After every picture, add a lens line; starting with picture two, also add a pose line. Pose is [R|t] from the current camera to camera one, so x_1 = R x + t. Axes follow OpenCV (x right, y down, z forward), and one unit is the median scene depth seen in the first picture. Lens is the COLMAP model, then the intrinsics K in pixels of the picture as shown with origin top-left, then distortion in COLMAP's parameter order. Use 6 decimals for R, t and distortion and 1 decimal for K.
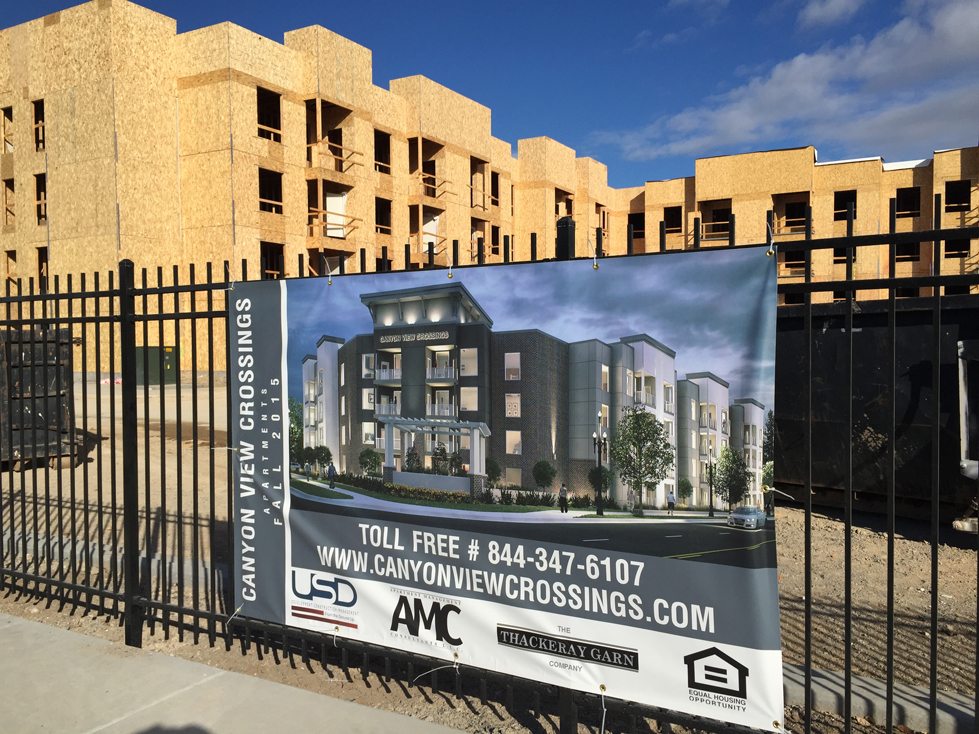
lens RADIAL K [[844.6, 0, 489.5], [0, 844.6, 367.0], [0, 0, 1]] dist [0.136162, -0.212005]
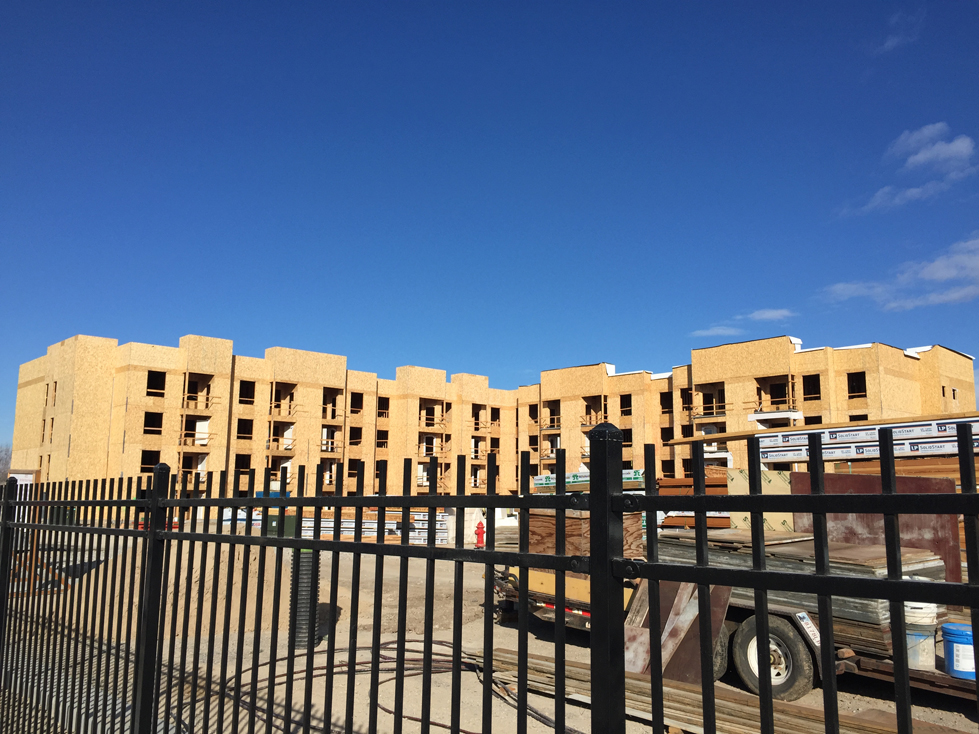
lens RADIAL K [[813.3, 0, 491.1], [0, 813.3, 323.0], [0, 0, 1]] dist [0.061503, -0.000512]
pose [[0.956555, -0.053808, -0.286544, 0.552283], [-0.016195, 0.971499, -0.236492, -0.003165], [0.291102, 0.230858, 0.928420, -0.284994]]
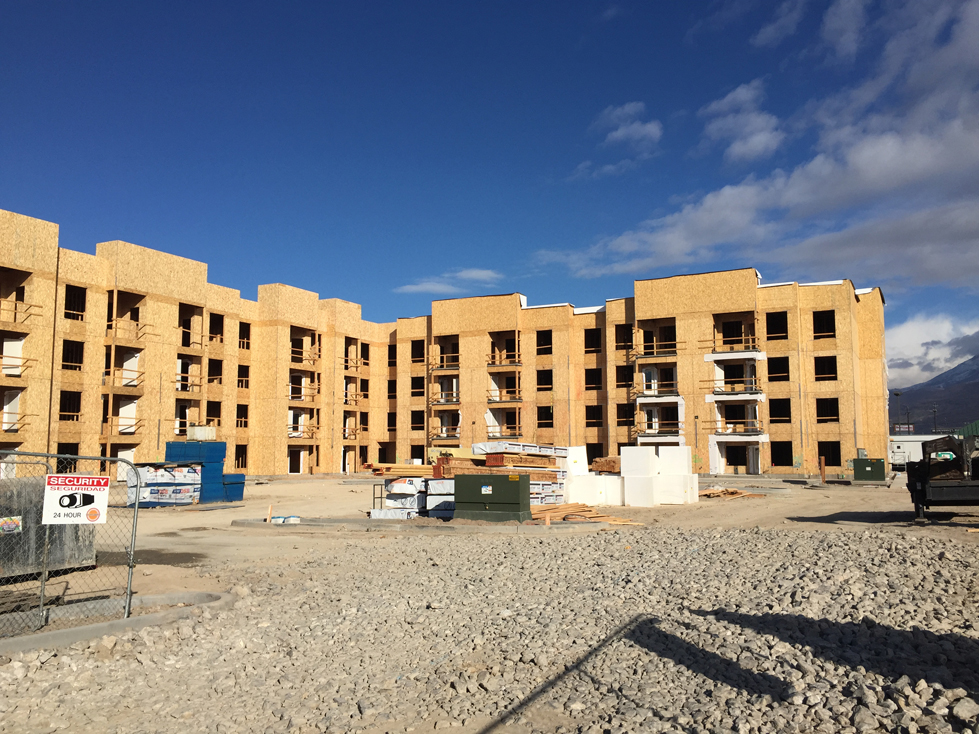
lens RADIAL K [[843.4, 0, 489.5], [0, 843.4, 367.0], [0, 0, 1]] dist [0.033684, -0.001558]
pose [[0.998485, 0.001683, 0.054996, 0.257592], [0.005548, 0.991359, -0.131059, -0.002250], [-0.054741, 0.131165, 0.989848, -0.132973]]
